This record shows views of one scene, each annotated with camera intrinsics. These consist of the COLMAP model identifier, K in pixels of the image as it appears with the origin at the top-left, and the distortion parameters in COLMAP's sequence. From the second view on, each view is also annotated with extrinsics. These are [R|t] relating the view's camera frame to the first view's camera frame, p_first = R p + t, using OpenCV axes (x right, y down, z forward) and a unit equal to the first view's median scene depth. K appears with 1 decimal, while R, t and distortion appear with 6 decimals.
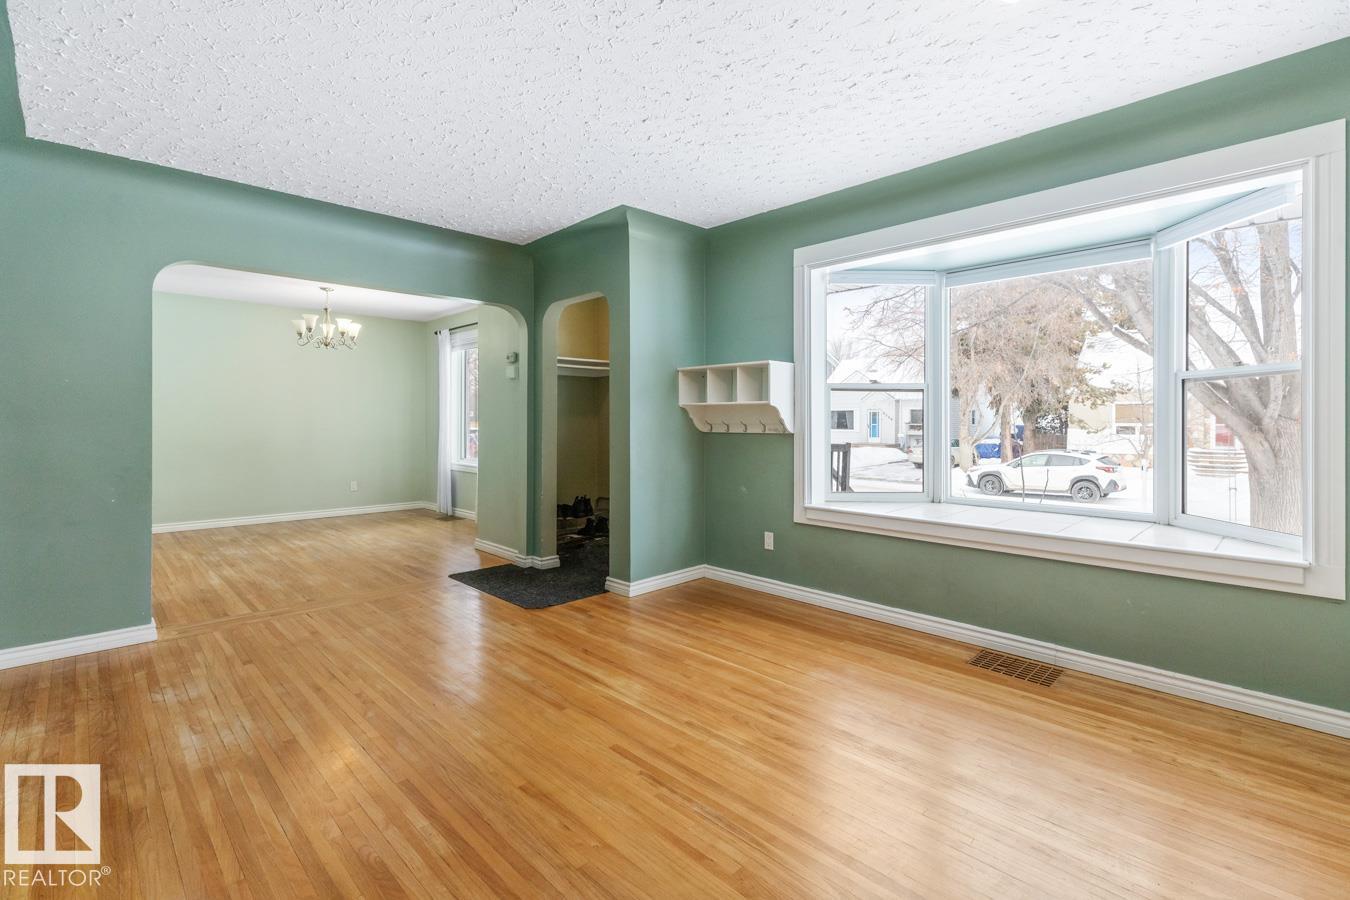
lens RADIAL K [[617.5, 0, 673.6], [0, 617.5, 411.9], [0, 0, 1]] dist [0.004494, 0.000024]
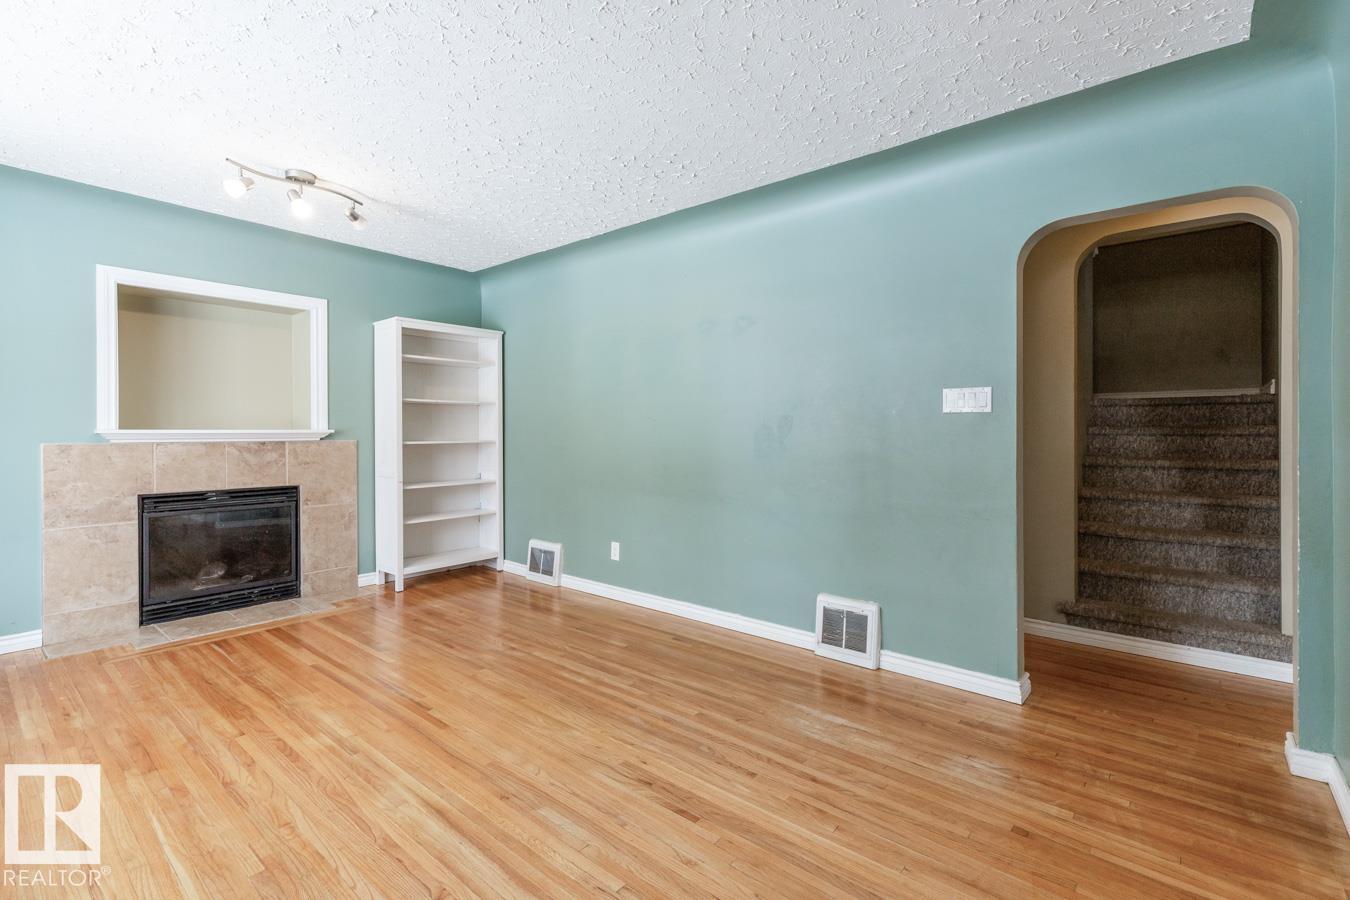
lens RADIAL K [[617.5, 0, 675.7], [0, 617.5, 440.5], [0, 0, 1]] dist [0.004494, 0.000024]
pose [[-0.994447, -0.000977, -0.105232, -0.333459], [-0.000930, 0.999999, -0.000496, 0.024666], [0.105232, -0.000395, -0.994448, 1.828372]]
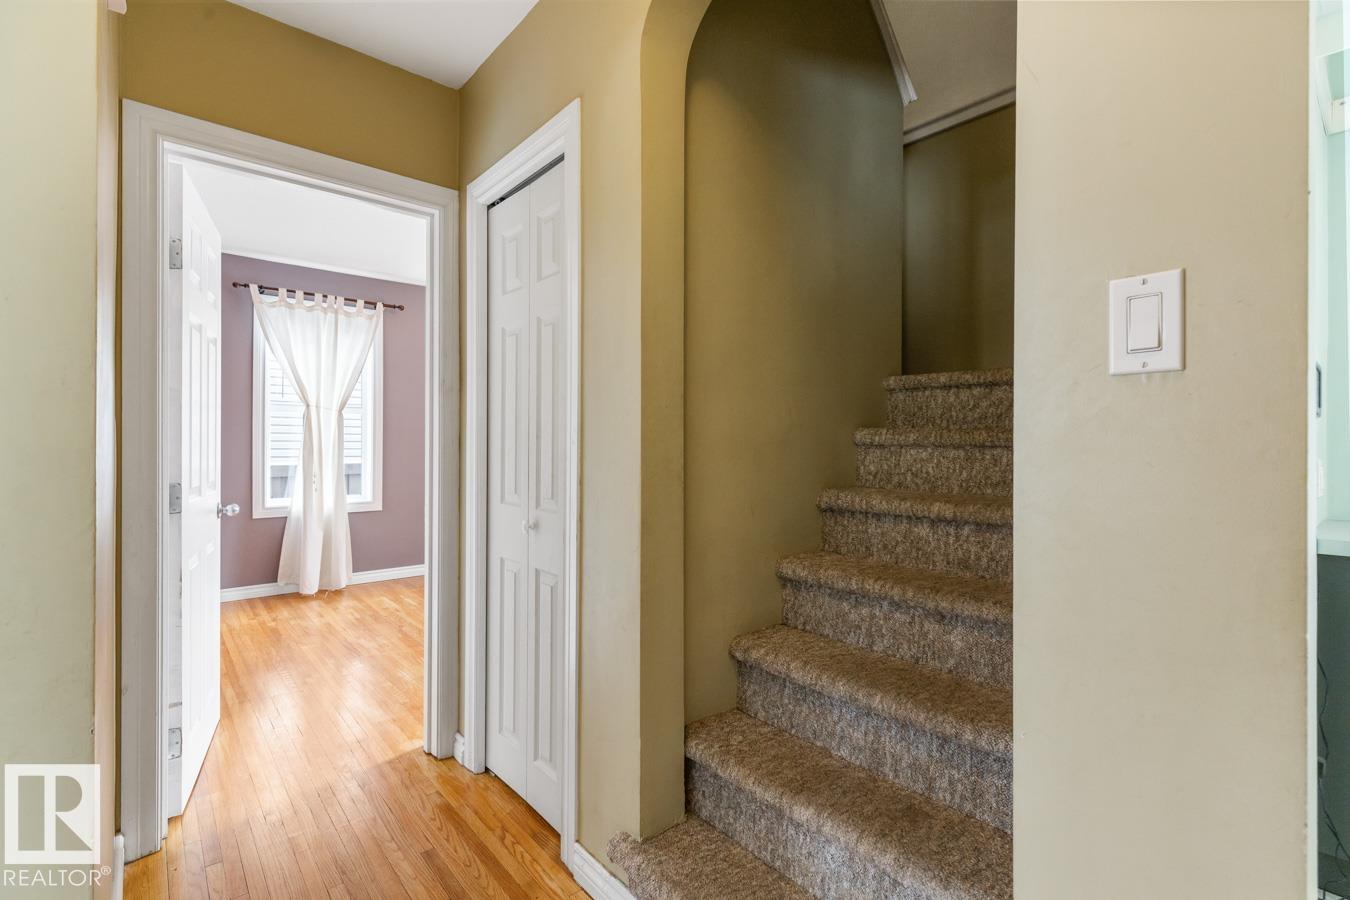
lens RADIAL K [[617.5, 0, 678.0], [0, 617.5, 446.9], [0, 0, 1]] dist [0.004494, 0.000024]
pose [[-0.998507, -0.000974, 0.054611, -0.458878], [-0.001240, 0.999988, -0.004831, 0.023338], [-0.054606, -0.004892, -0.998496, 1.748719]]
